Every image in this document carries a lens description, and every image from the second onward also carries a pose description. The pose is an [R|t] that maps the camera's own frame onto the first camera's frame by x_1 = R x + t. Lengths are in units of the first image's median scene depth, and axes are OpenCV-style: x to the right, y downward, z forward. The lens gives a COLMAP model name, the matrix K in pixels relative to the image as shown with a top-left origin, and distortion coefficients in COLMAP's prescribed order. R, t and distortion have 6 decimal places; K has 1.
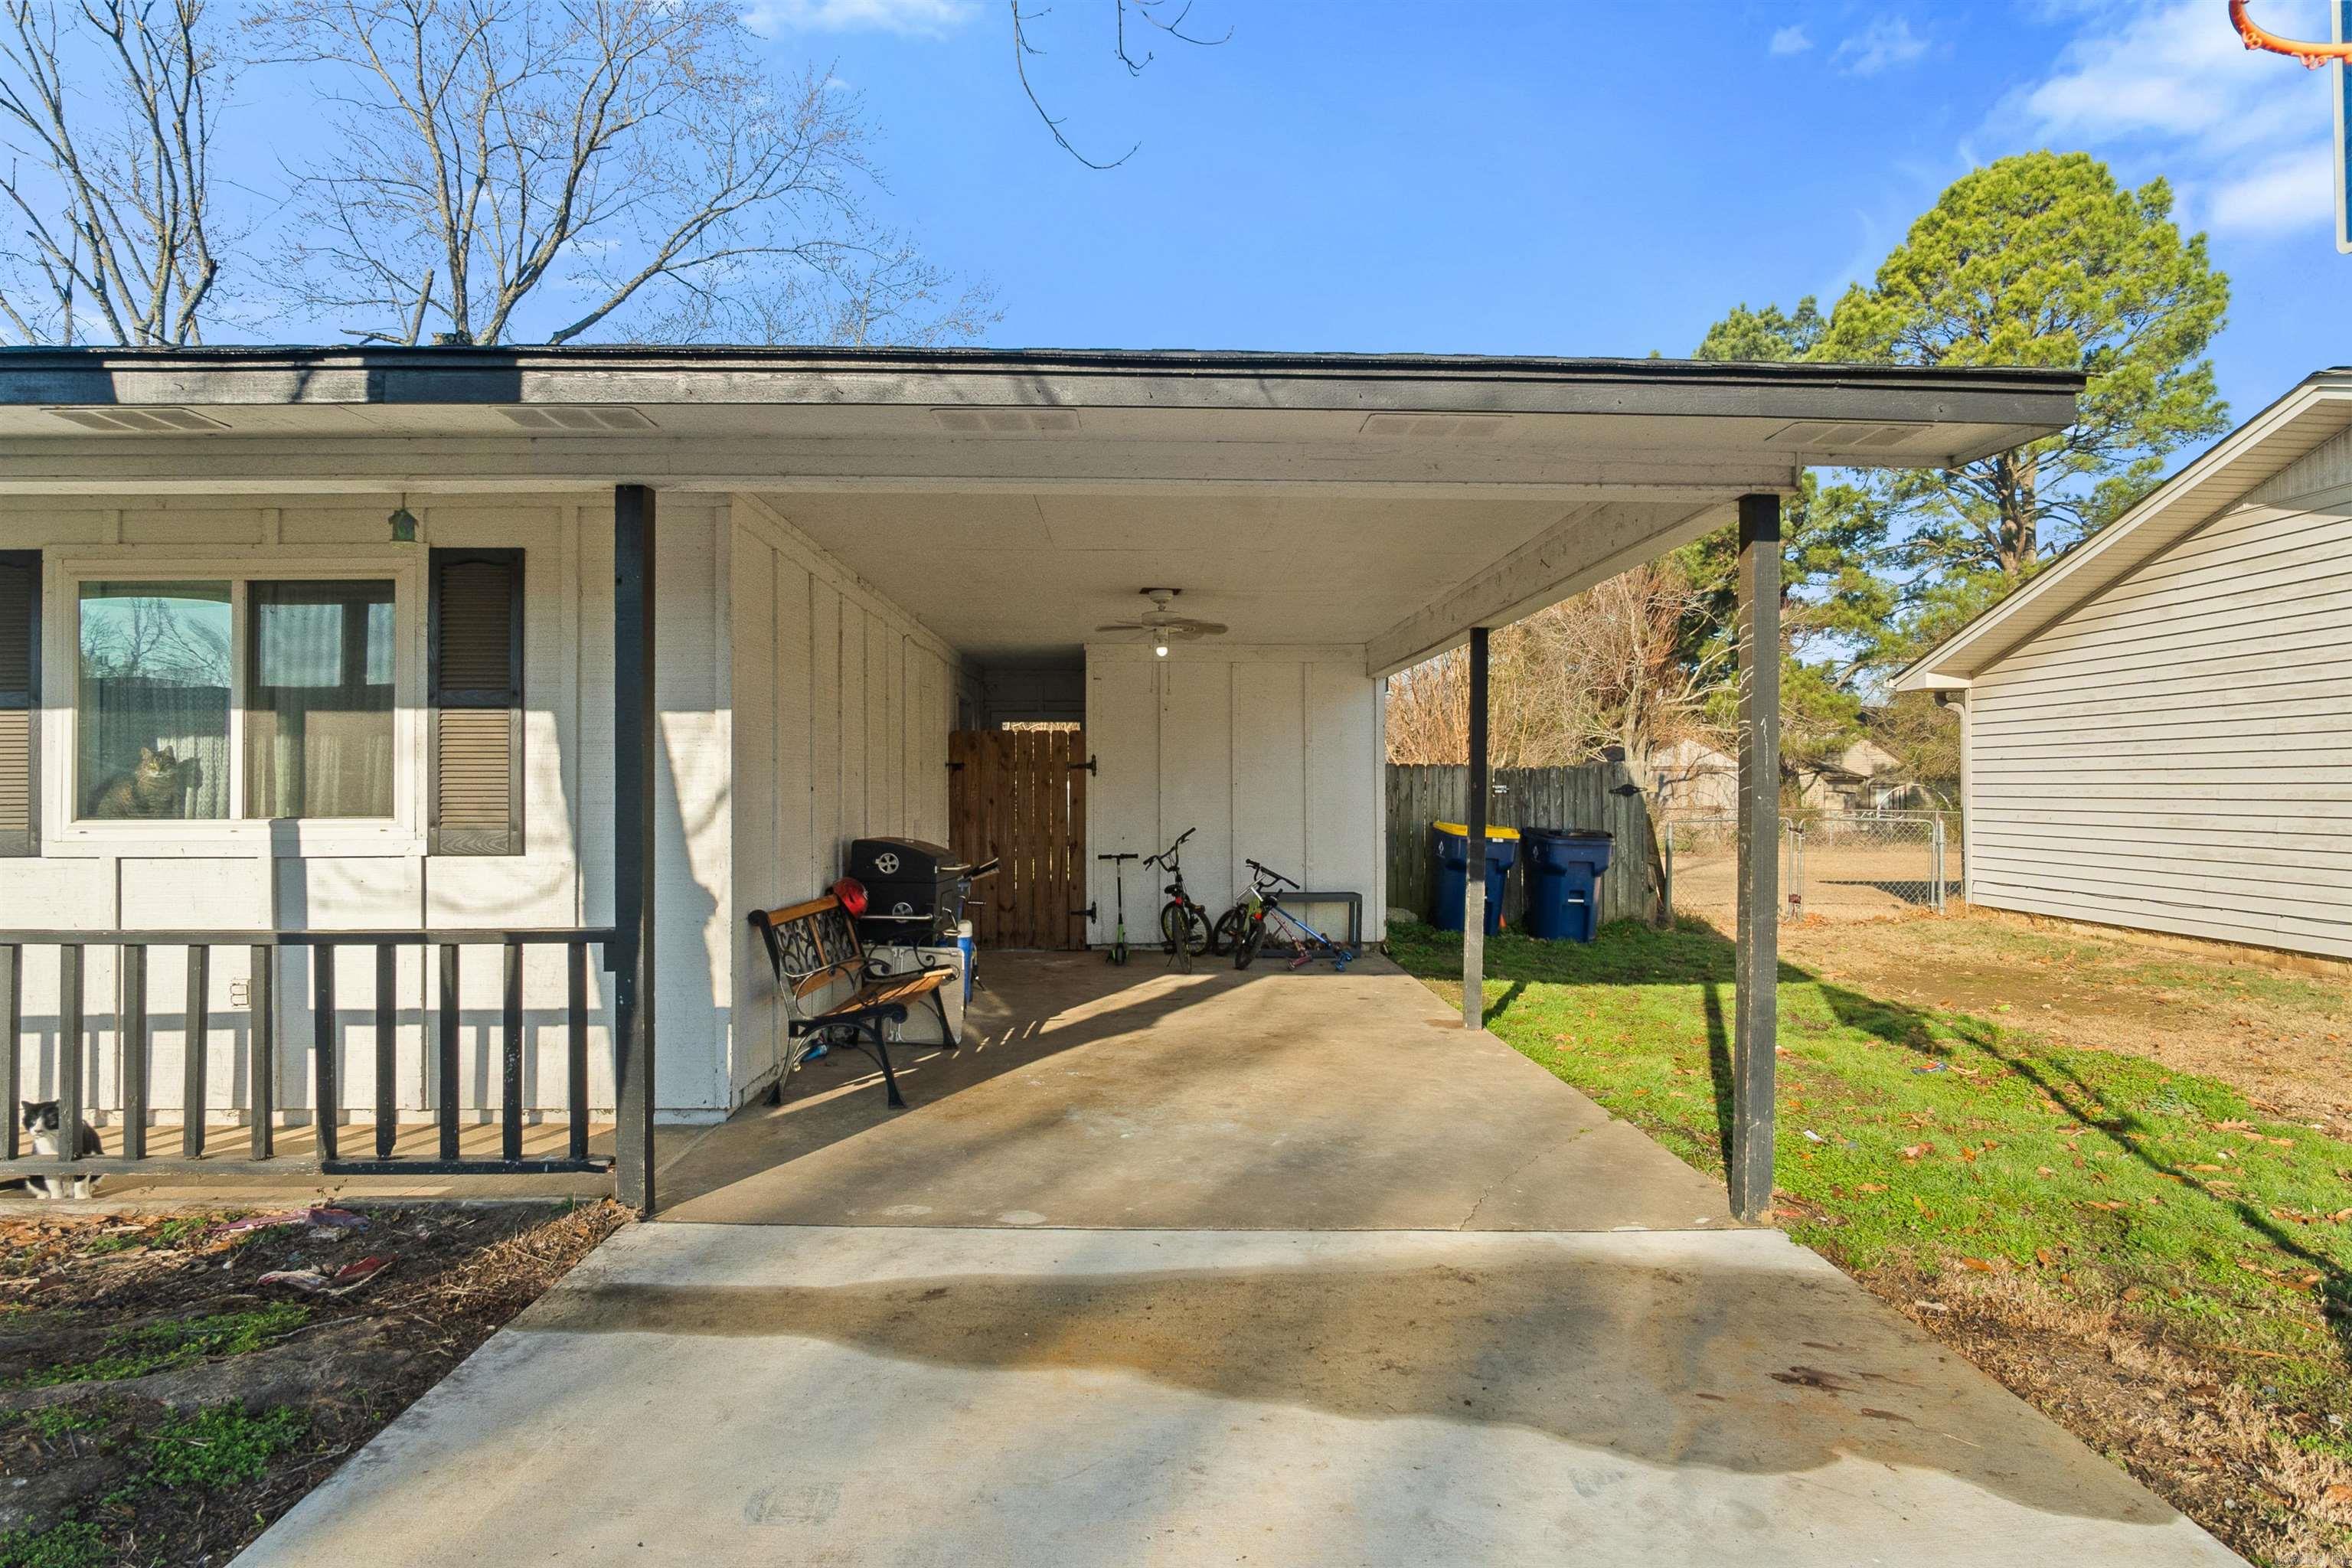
lens RADIAL K [[1267.5, 0, 1184.4], [0, 1267.5, 756.8], [0, 0, 1]] dist [-0.020513, 0.002579]
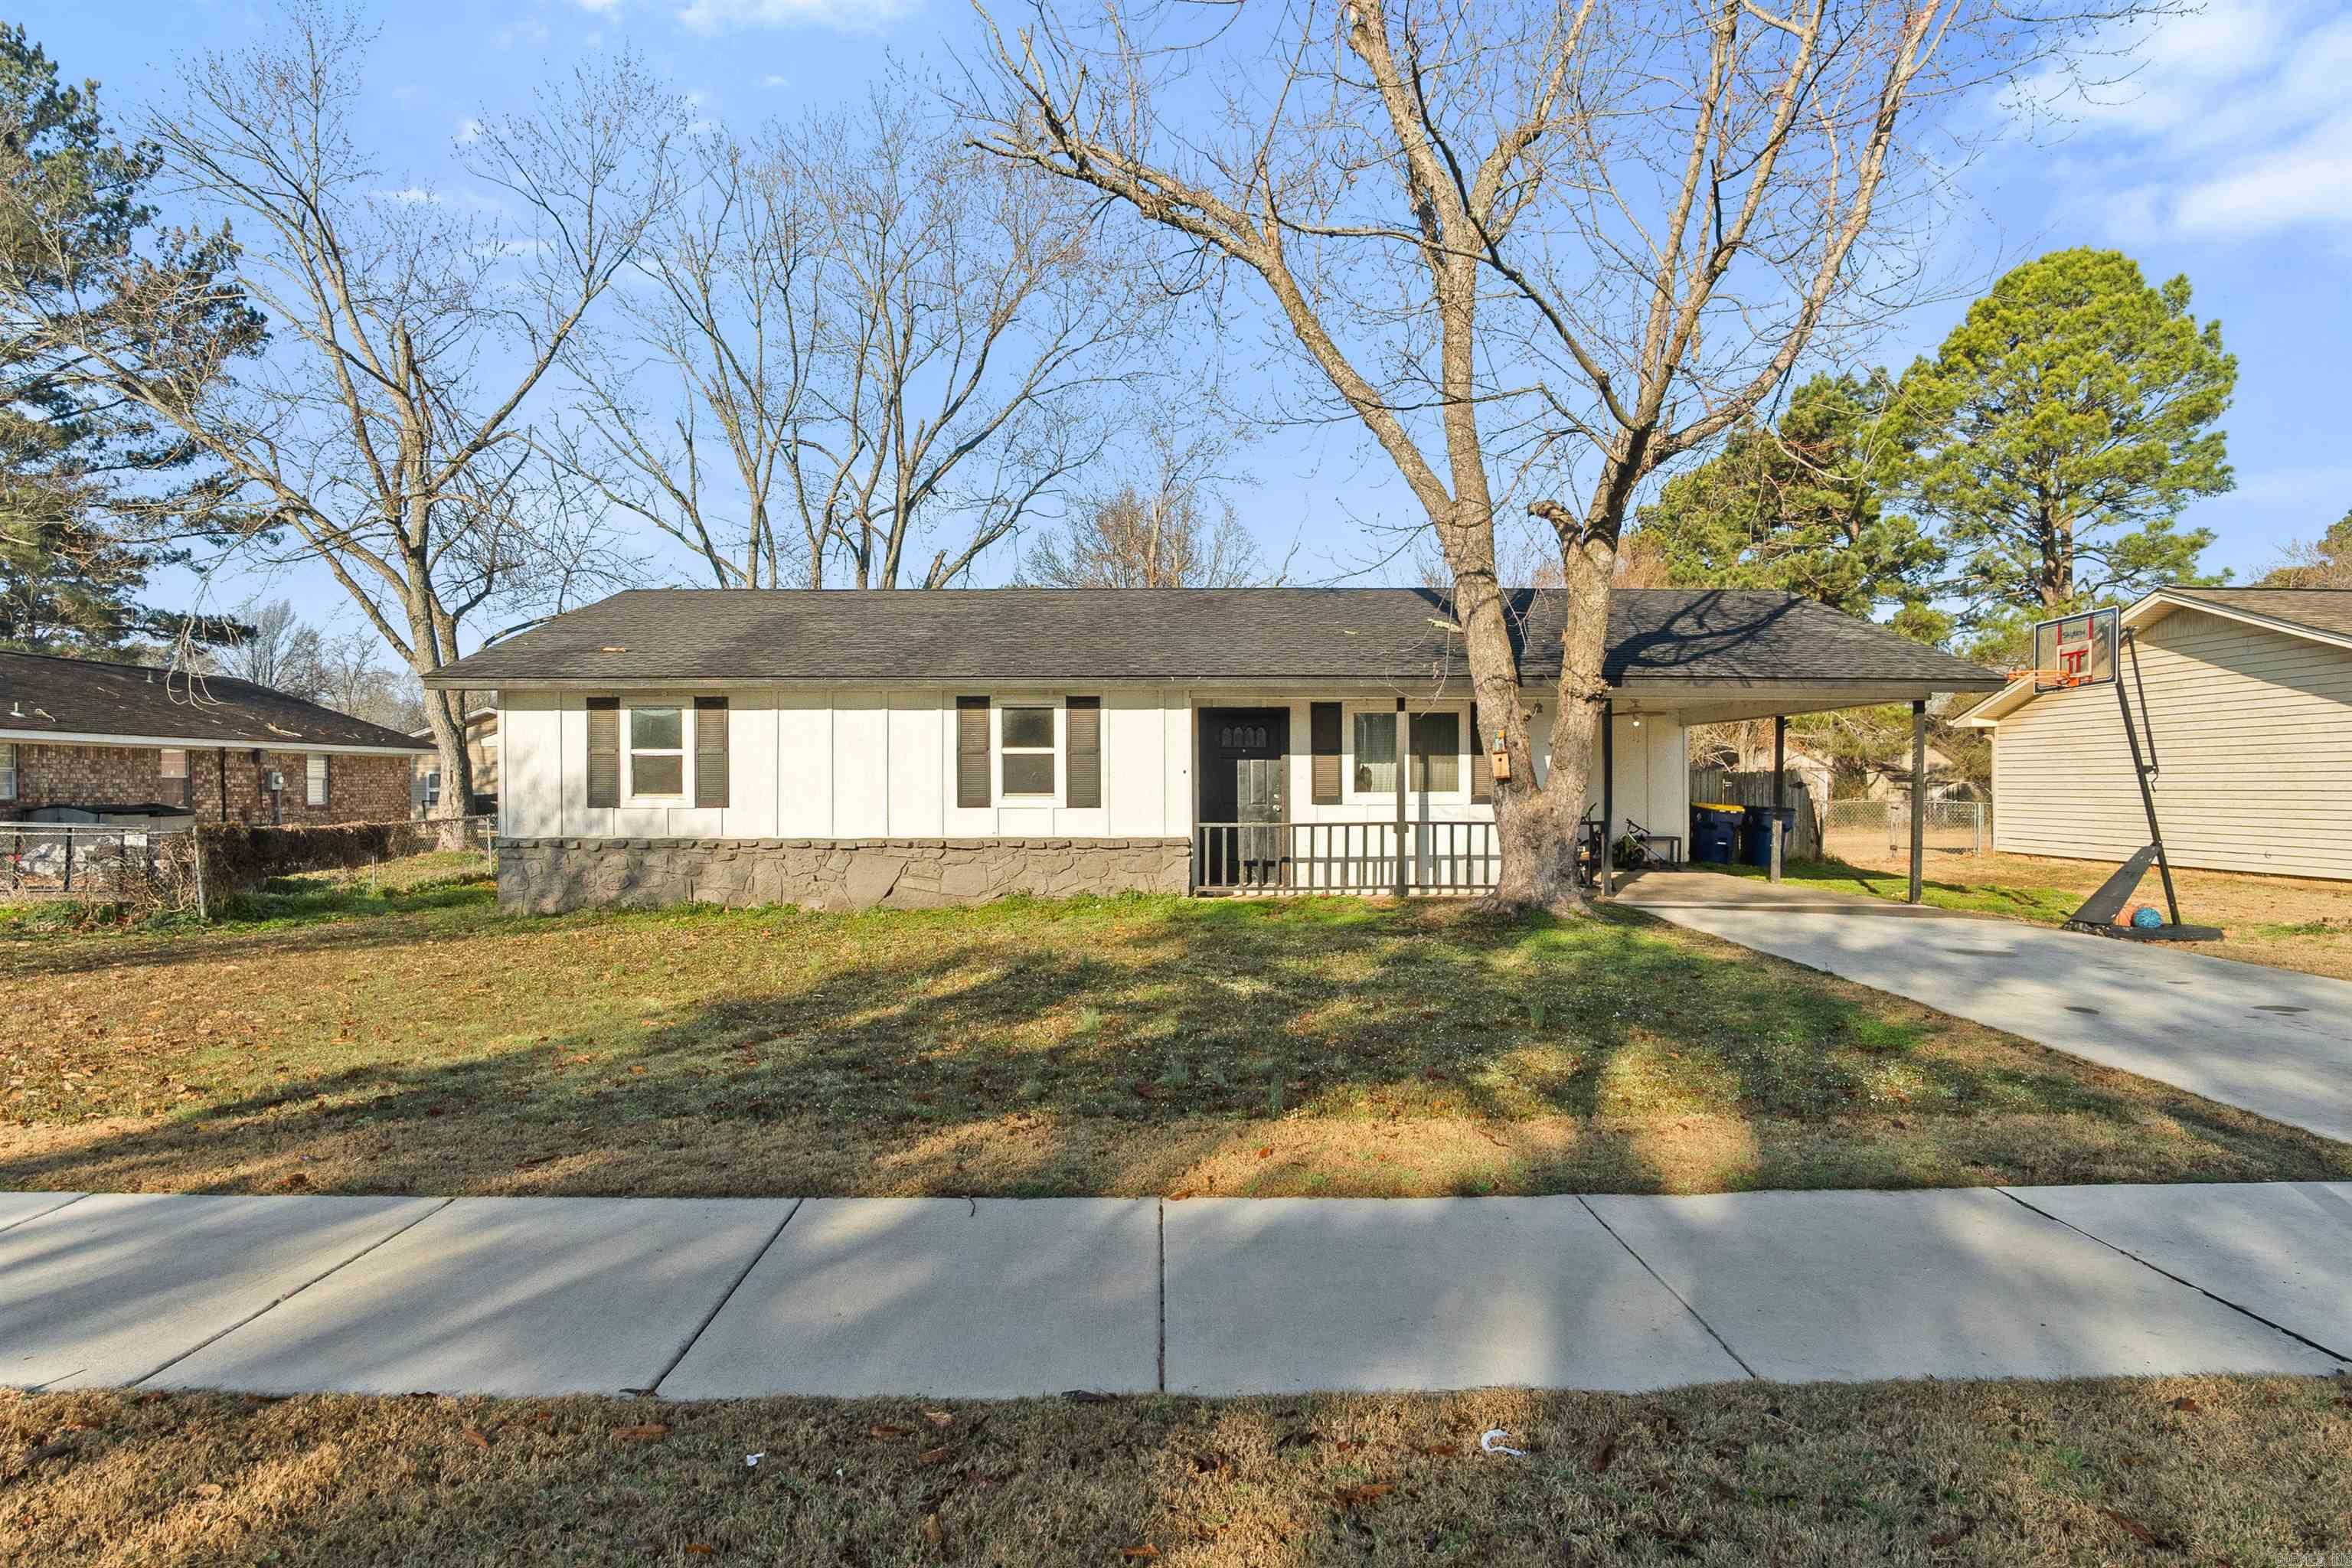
lens RADIAL K [[1257.5, 0, 1203.8], [0, 1257.5, 778.9], [0, 0, 1]] dist [-0.022746, 0.006905]
pose [[0.999755, 0.000995, -0.022130, -0.448048], [-0.000553, 0.999800, 0.019994, -0.015596], [0.022145, -0.019977, 0.999555, -0.763663]]
